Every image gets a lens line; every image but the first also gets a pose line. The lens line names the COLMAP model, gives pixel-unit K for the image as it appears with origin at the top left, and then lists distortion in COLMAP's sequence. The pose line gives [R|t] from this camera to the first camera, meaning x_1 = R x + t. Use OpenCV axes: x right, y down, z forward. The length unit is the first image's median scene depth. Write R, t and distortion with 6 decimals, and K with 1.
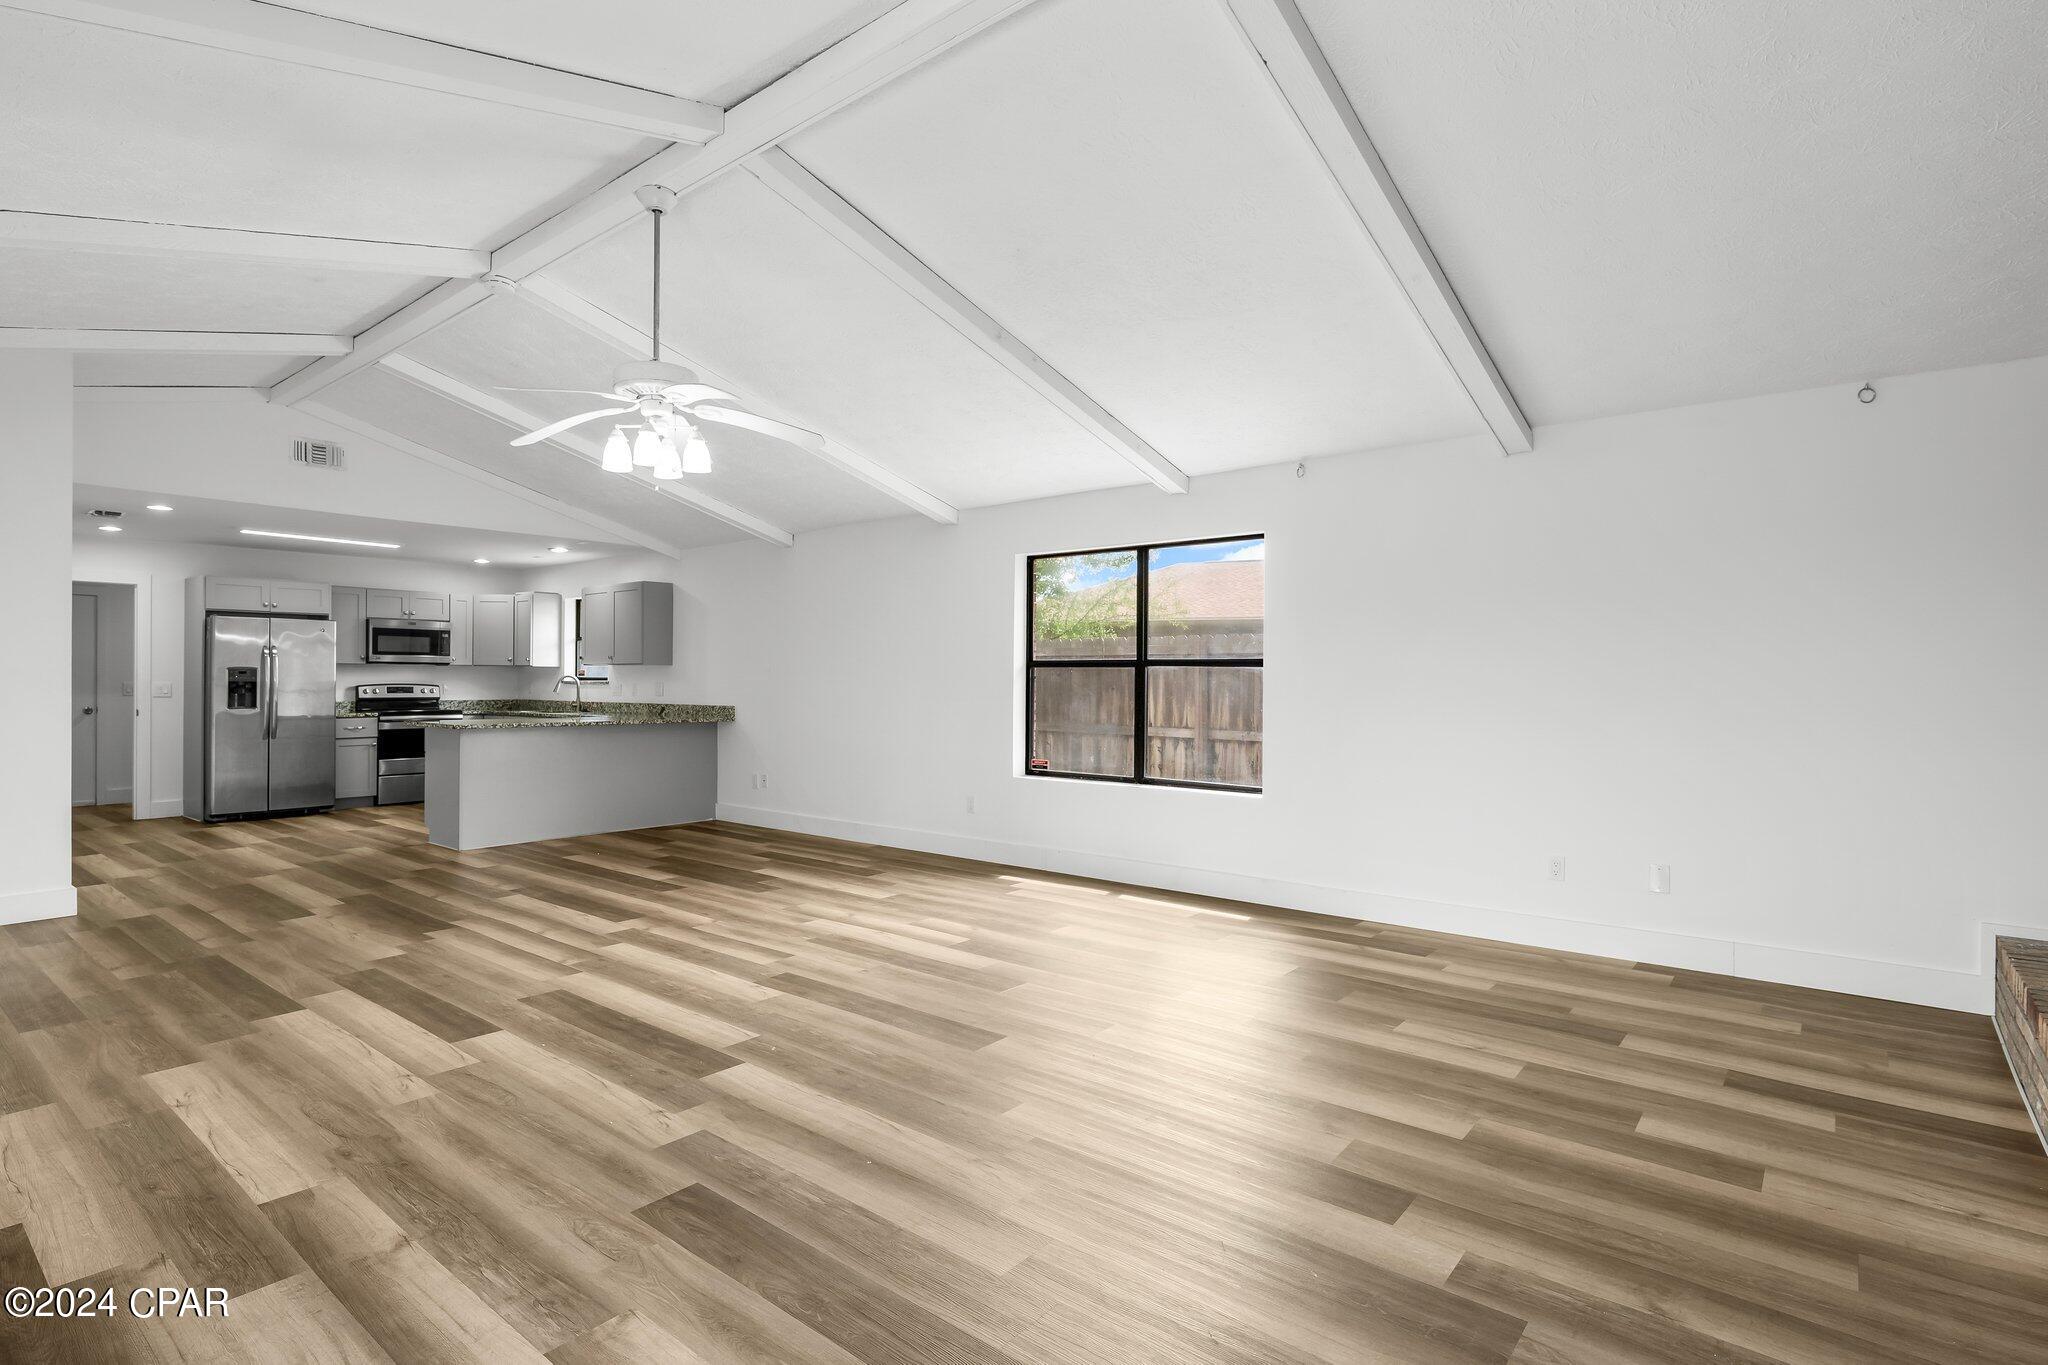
lens RADIAL K [[1013.4, 0, 1025.5], [0, 1013.4, 673.9], [0, 0, 1]] dist [-0.000851, -0.000218]
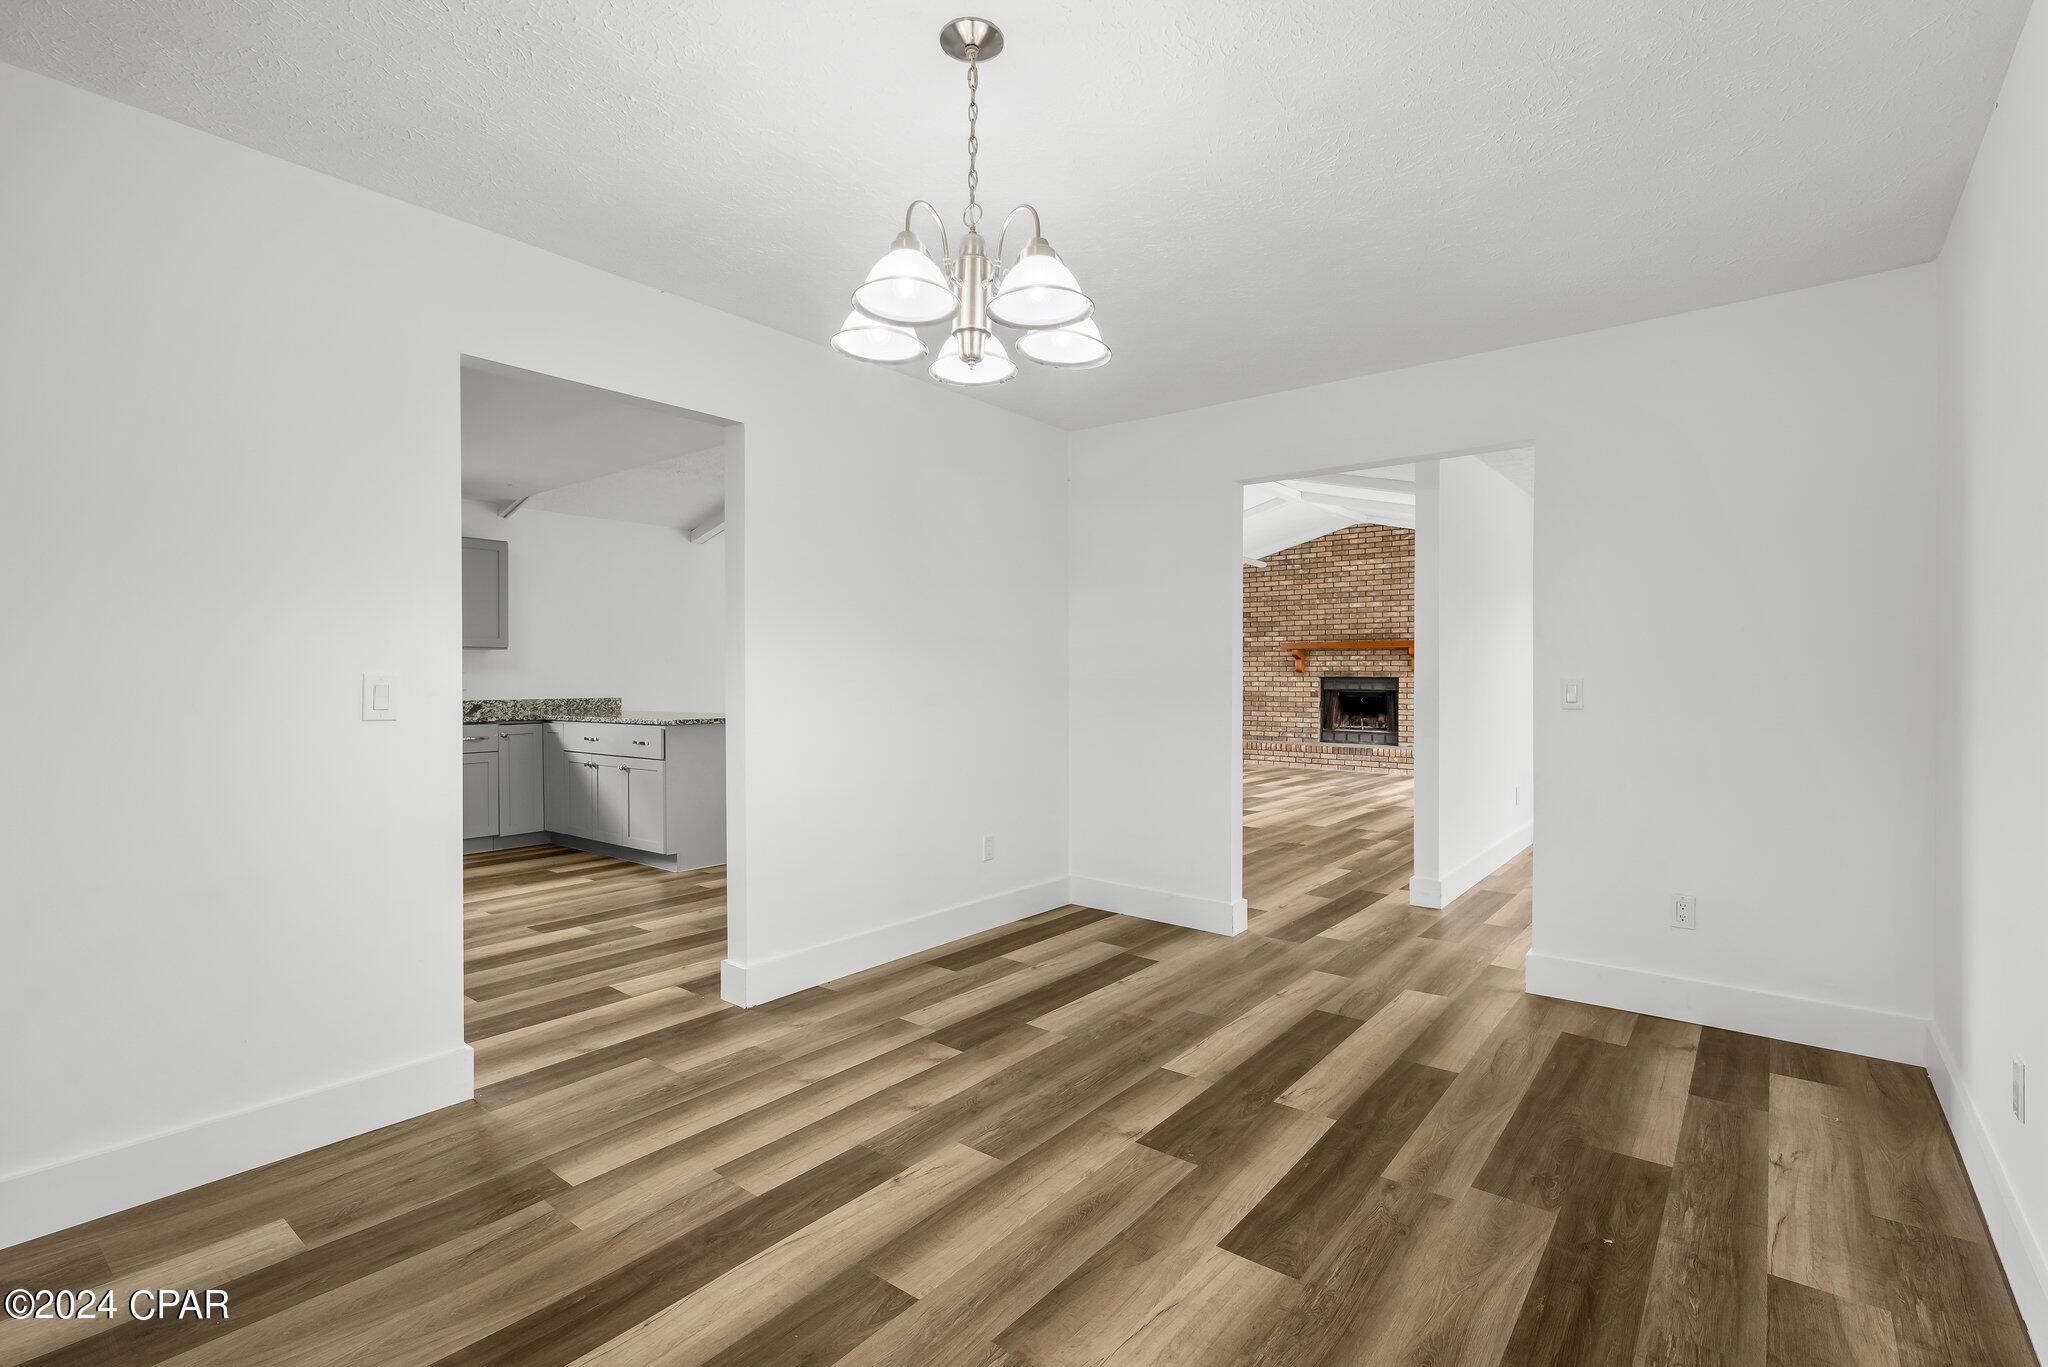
lens RADIAL K [[935.8, 0, 1024.0], [0, 935.8, 683.5], [0, 0, 1]] dist [-0.000890, -0.000283]
pose [[-0.009310, -0.009959, 0.999907, -1.142054], [-0.004580, 0.999940, 0.009917, 0.008485], [-0.999946, -0.004487, -0.009356, 0.636707]]
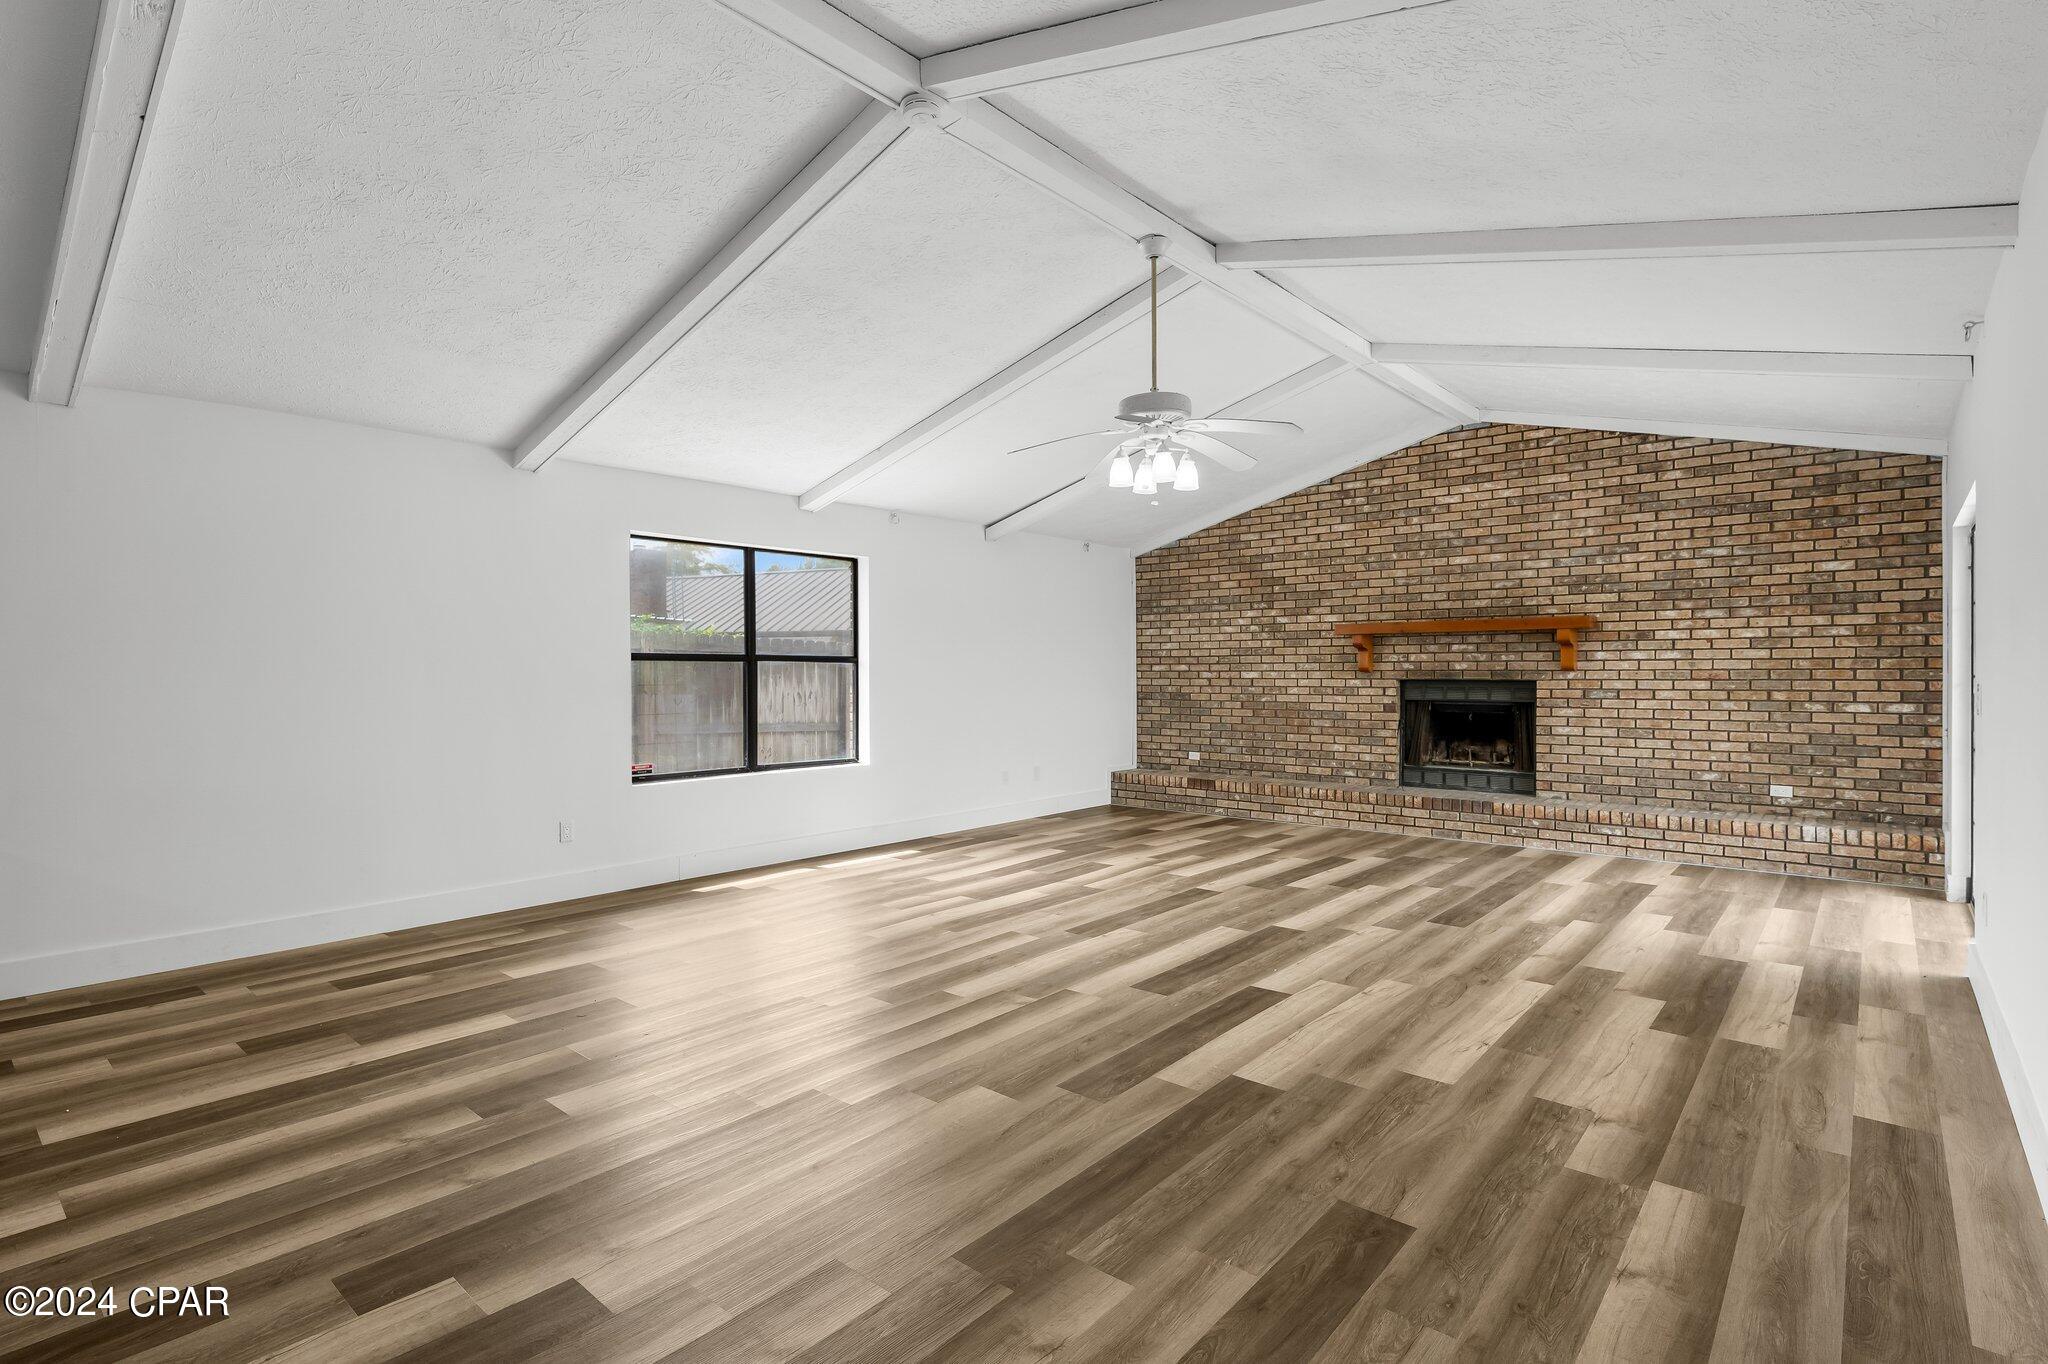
lens RADIAL K [[985.1, 0, 1016.6], [0, 985.1, 681.0], [0, 0, 1]] dist [-0.002604, -0.000208]
pose [[0.035200, -0.011170, 0.999318, -0.654167], [0.000487, 0.999938, 0.011160, 0.001516], [-0.999380, 0.000094, 0.035203, 0.497446]]
